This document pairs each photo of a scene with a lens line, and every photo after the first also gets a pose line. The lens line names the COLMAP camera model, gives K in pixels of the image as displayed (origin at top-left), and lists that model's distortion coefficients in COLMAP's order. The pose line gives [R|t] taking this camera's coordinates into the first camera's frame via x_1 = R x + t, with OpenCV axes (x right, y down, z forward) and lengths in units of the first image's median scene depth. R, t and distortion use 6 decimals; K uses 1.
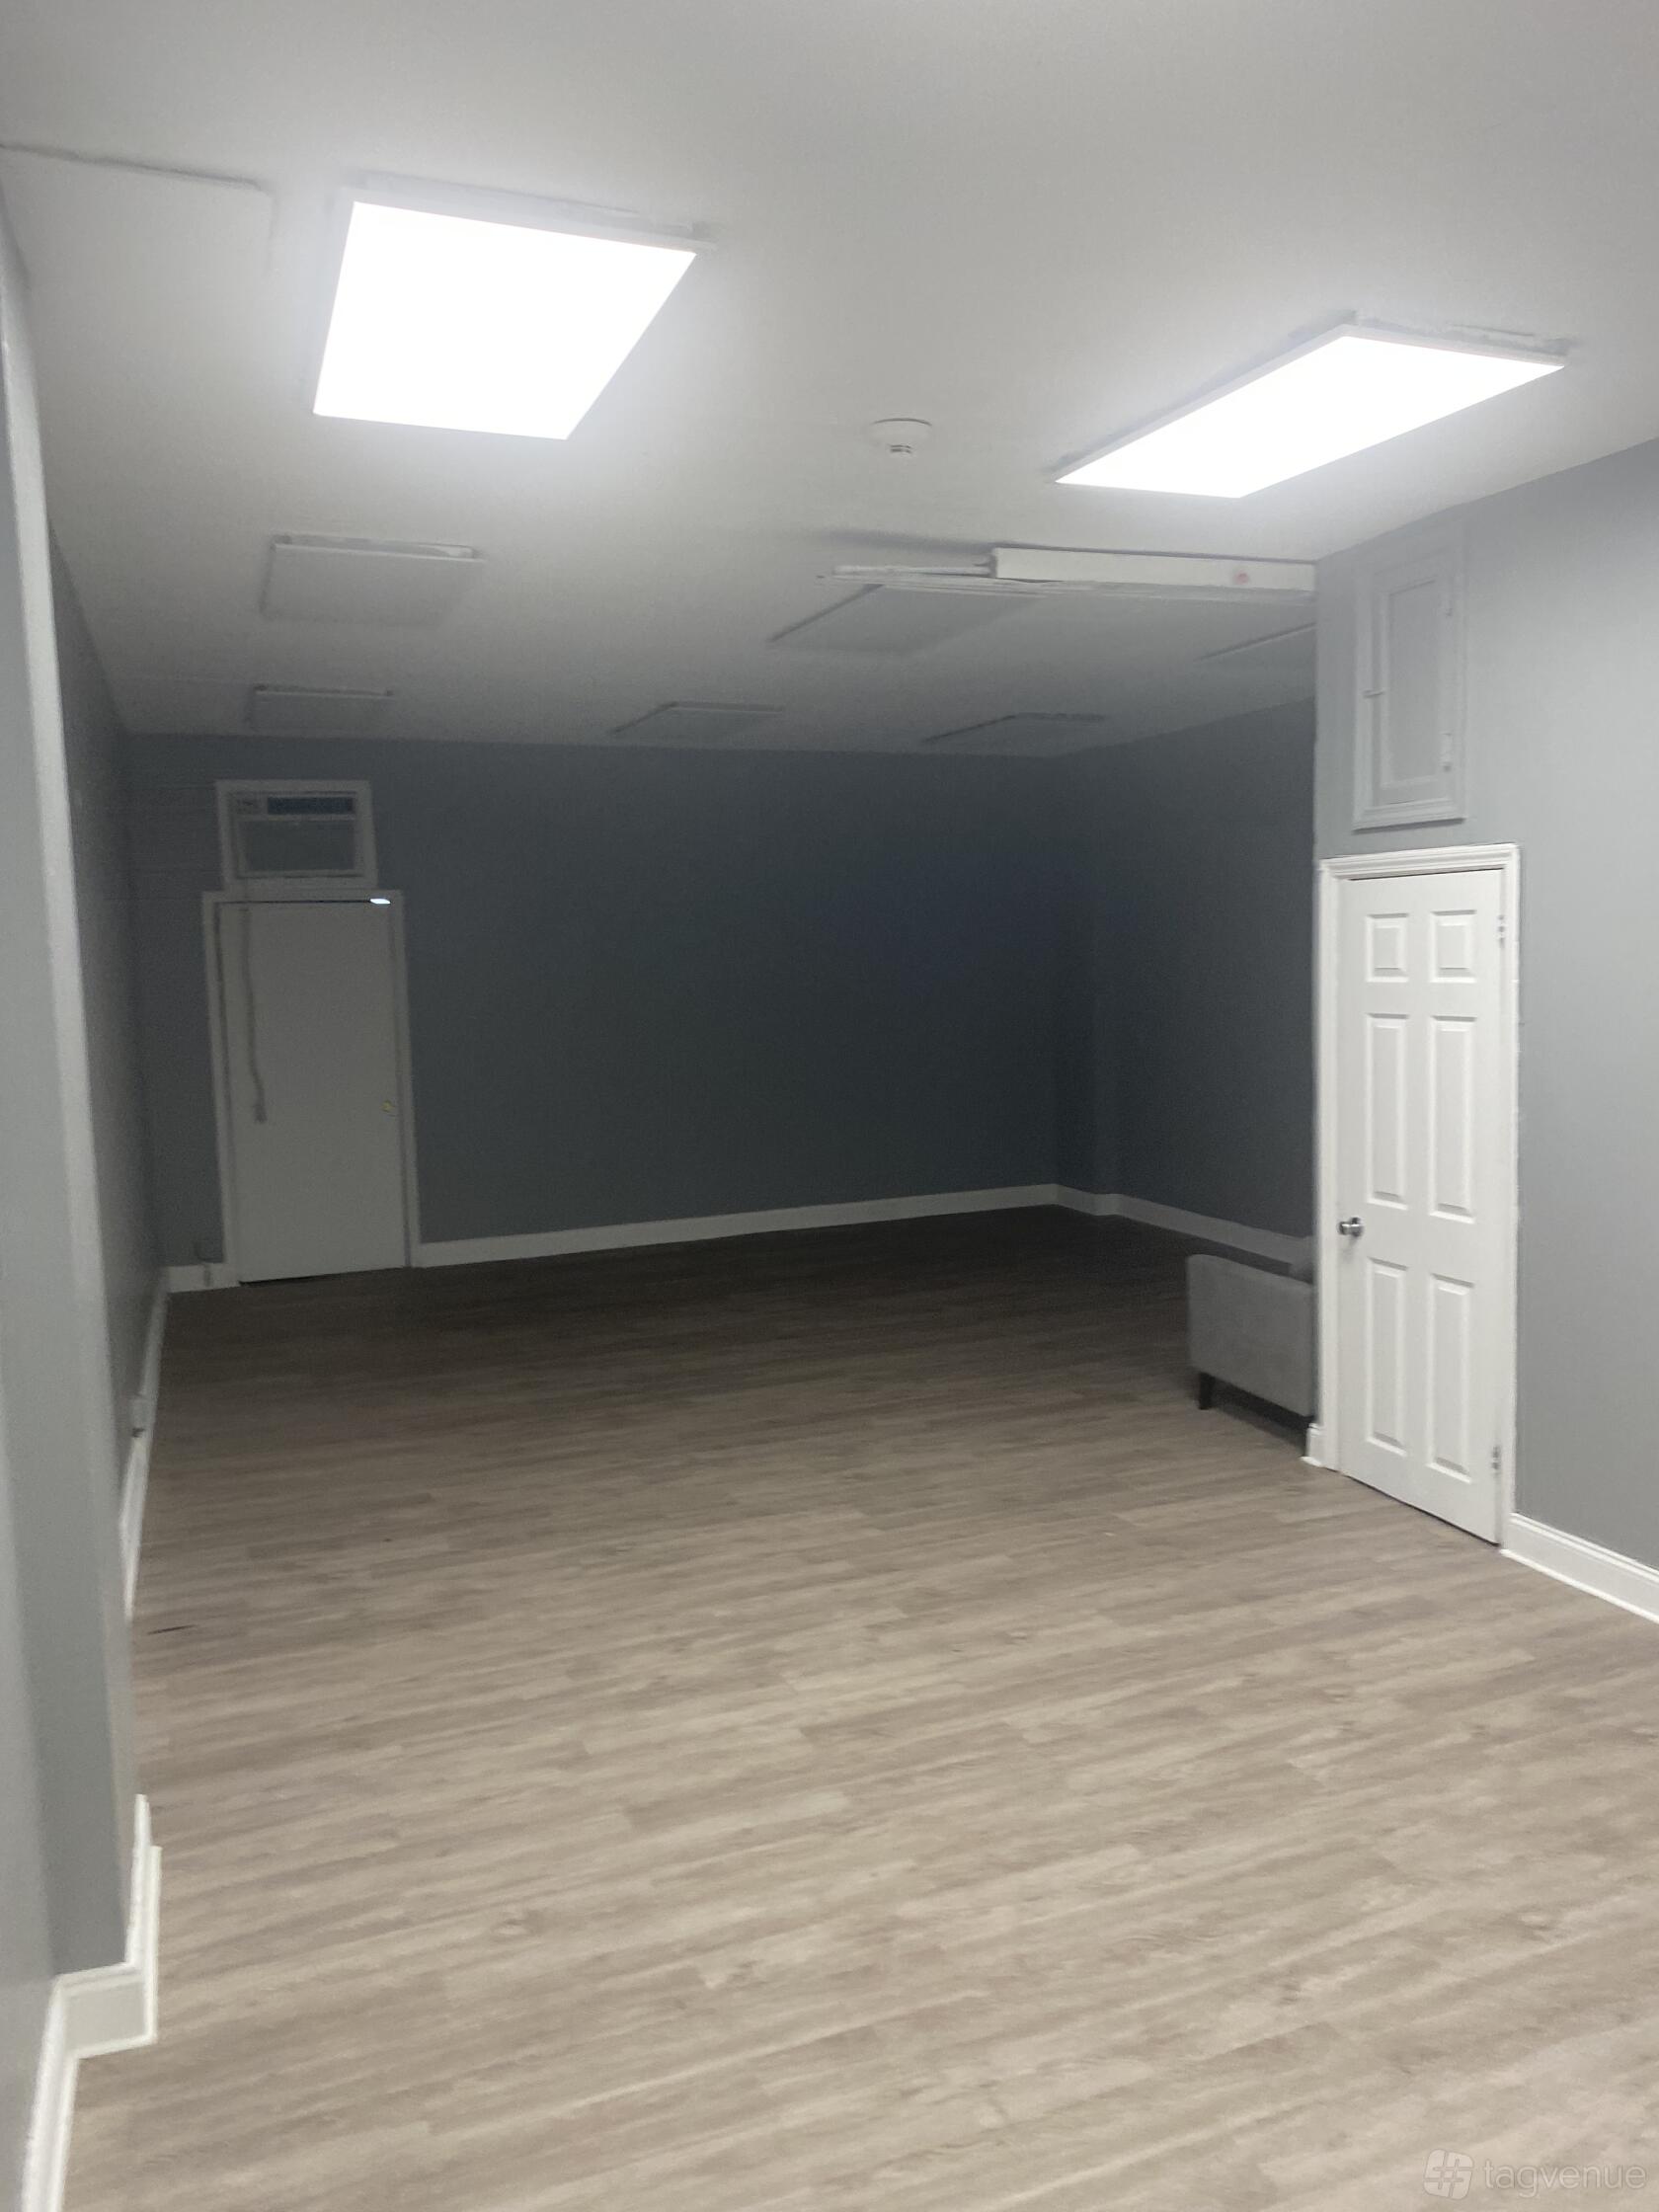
lens RADIAL K [[1647.3, 0, 830.4], [0, 1647.3, 1102.5], [0, 0, 1]] dist [0.001616, 0.000665]
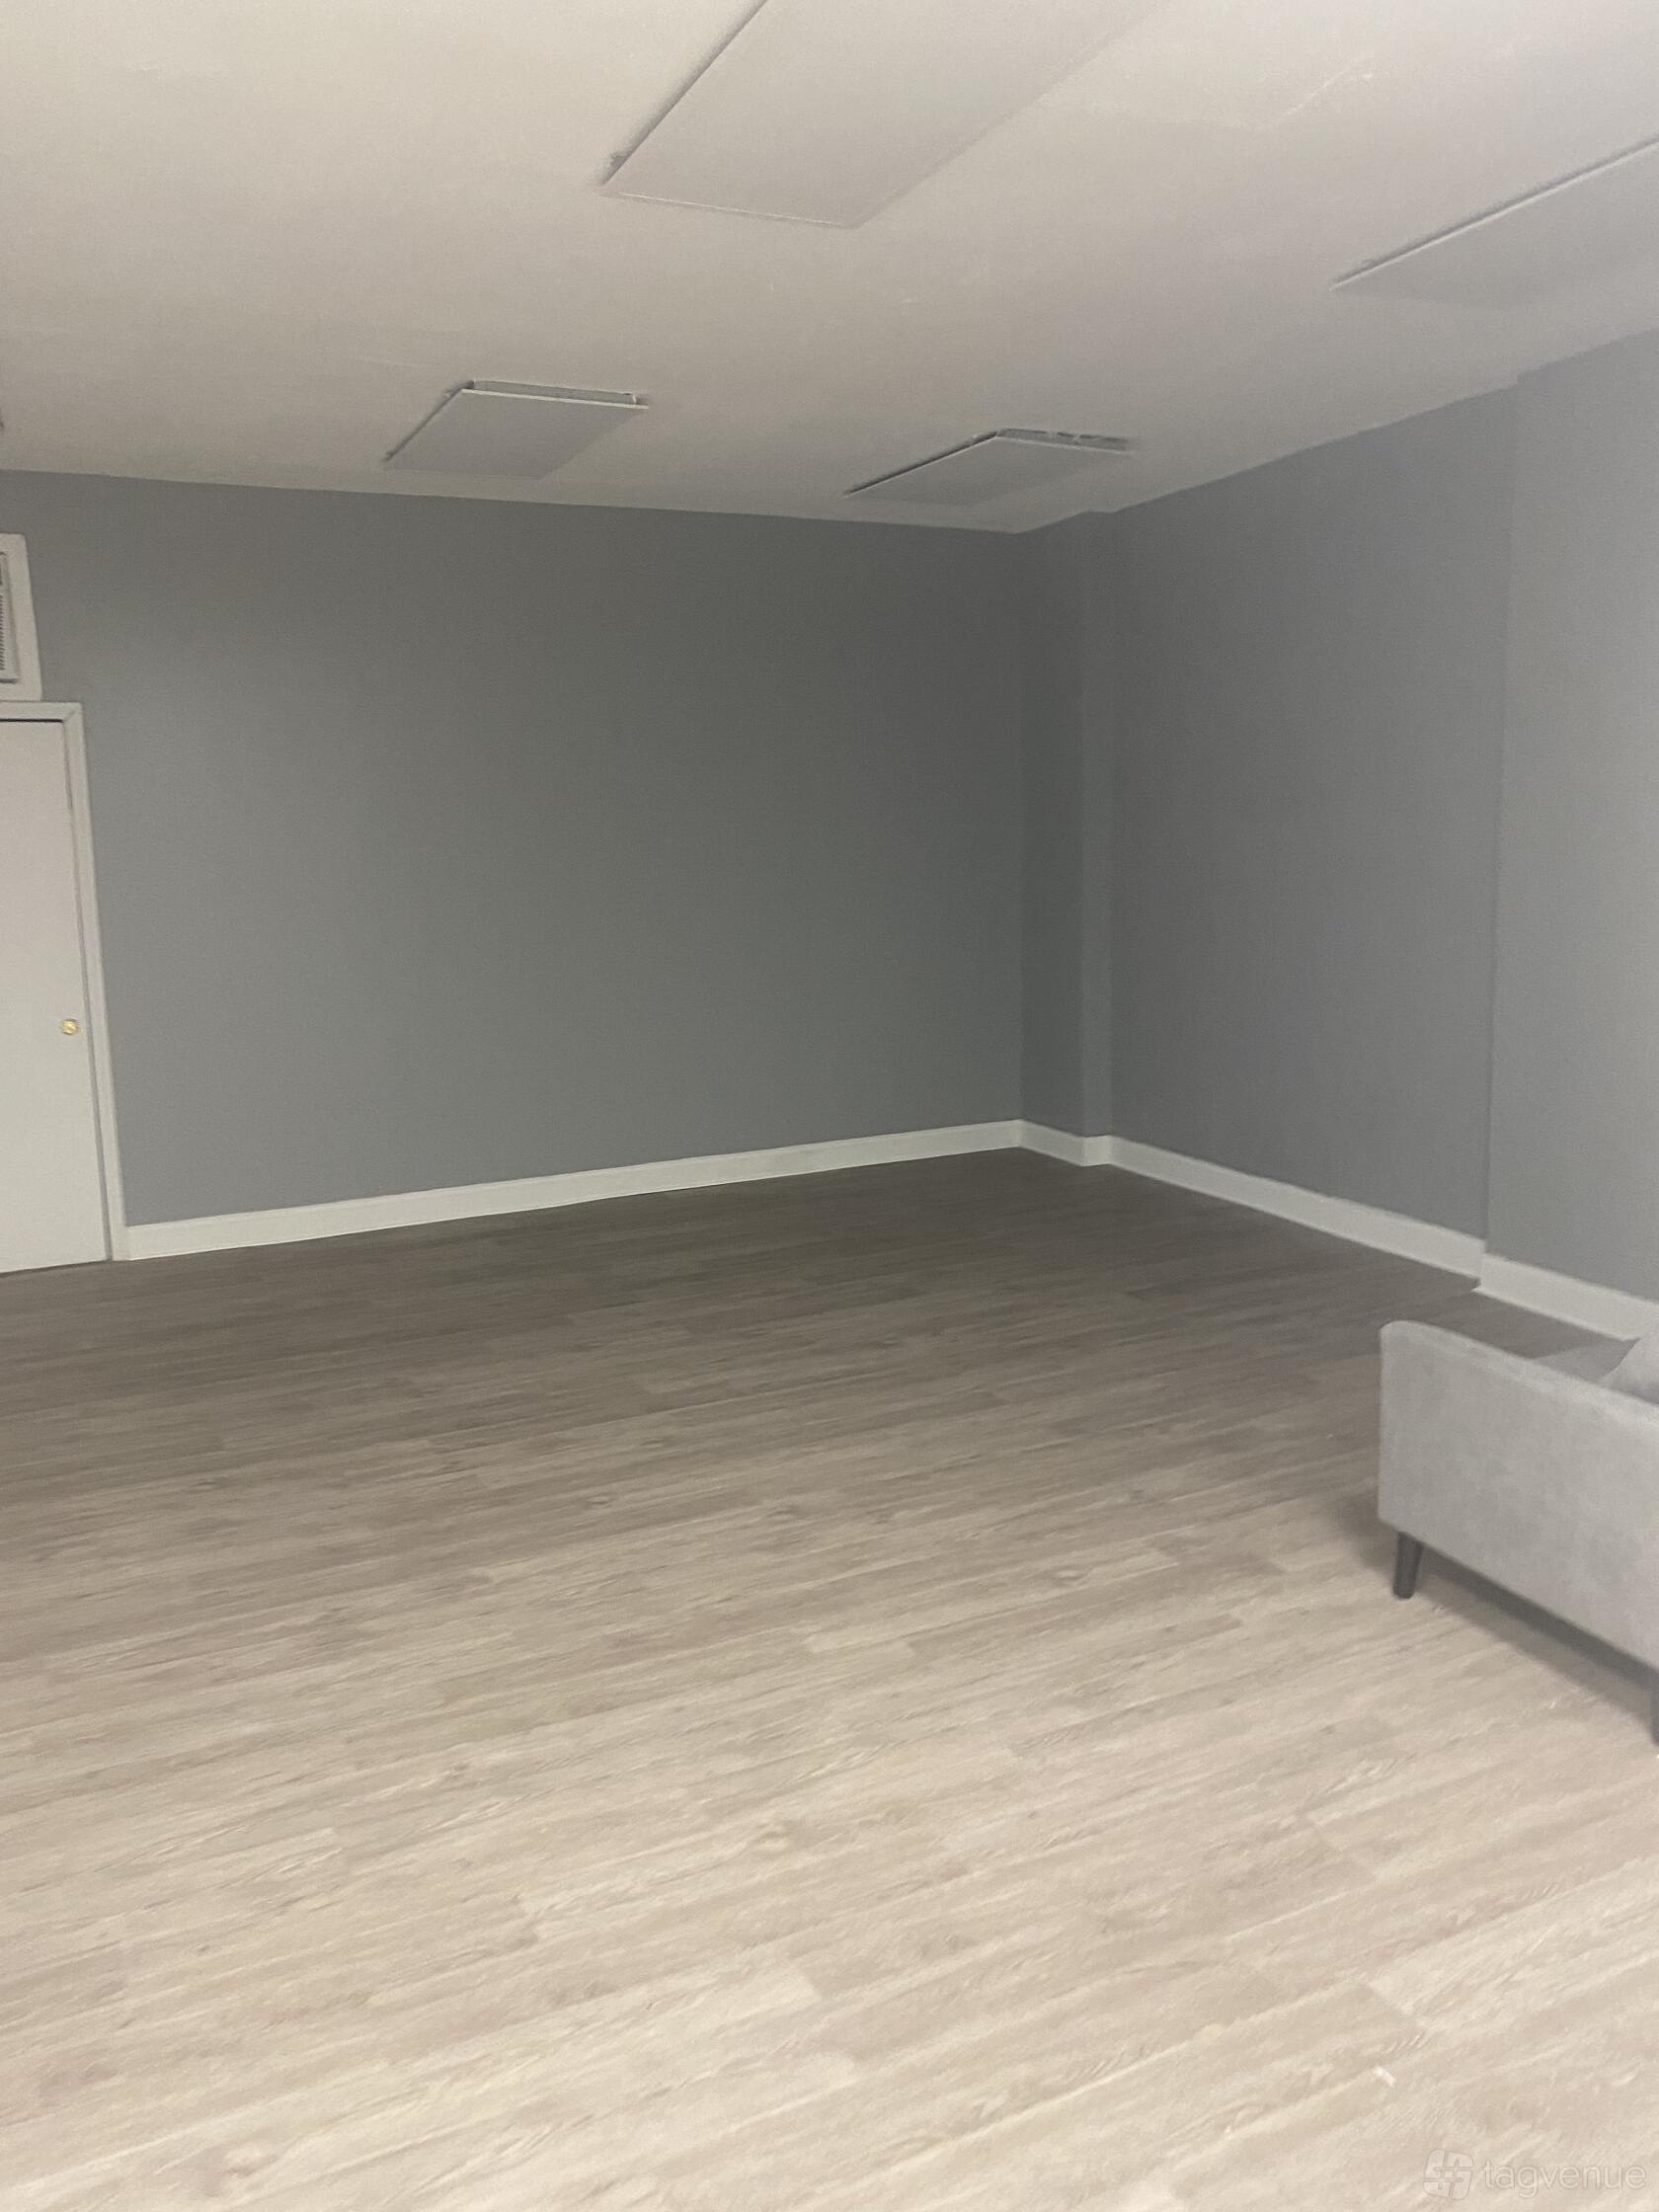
lens RADIAL K [[1647.3, 0, 834.2], [0, 1647.3, 1112.0], [0, 0, 1]] dist [0.001616, 0.000665]
pose [[0.997510, -0.007951, 0.070078, -0.003001], [0.002696, 0.997198, 0.074759, -0.019663], [-0.070476, -0.074383, 0.994736, 0.470795]]
